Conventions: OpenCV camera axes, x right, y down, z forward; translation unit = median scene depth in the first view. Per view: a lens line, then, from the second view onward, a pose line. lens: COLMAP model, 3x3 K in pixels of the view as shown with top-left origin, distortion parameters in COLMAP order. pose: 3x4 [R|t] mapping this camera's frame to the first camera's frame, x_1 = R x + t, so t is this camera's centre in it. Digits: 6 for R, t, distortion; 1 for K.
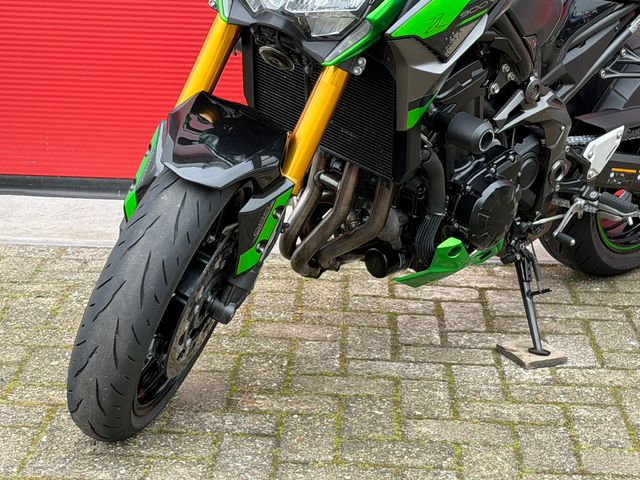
lens RADIAL K [[1574.6, 0, 326.6], [0, 1574.6, 243.3], [0, 0, 1]] dist [0.141697, 0.000000]
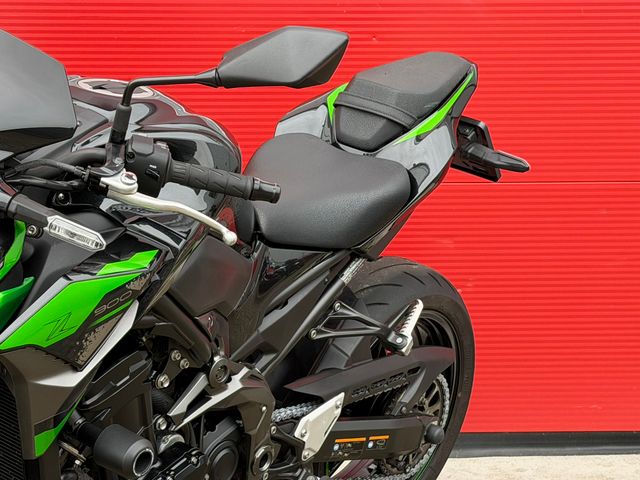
lens RADIAL K [[1574.6, 0, 307.0], [0, 1574.6, 250.9], [0, 0, 1]] dist [0.141697, 0.000000]
pose [[0.994431, -0.042535, 0.096427, 0.098808], [0.049632, 0.996137, -0.072444, -0.096850], [-0.092973, 0.076826, 0.992700, 0.182035]]
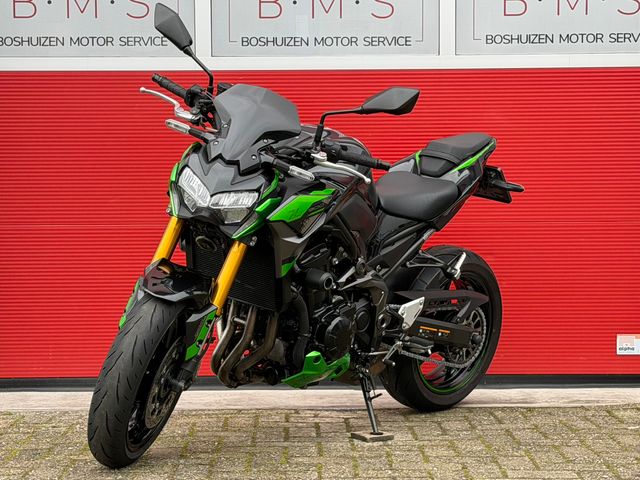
lens RADIAL K [[1574.6, 0, 322.5], [0, 1574.6, 242.0], [0, 0, 1]] dist [0.141697, 0.000000]
pose [[0.998669, -0.032826, 0.039775, 0.024528], [0.041310, 0.970889, -0.235941, 0.265887], [-0.030872, 0.237270, 0.970953, -0.613737]]
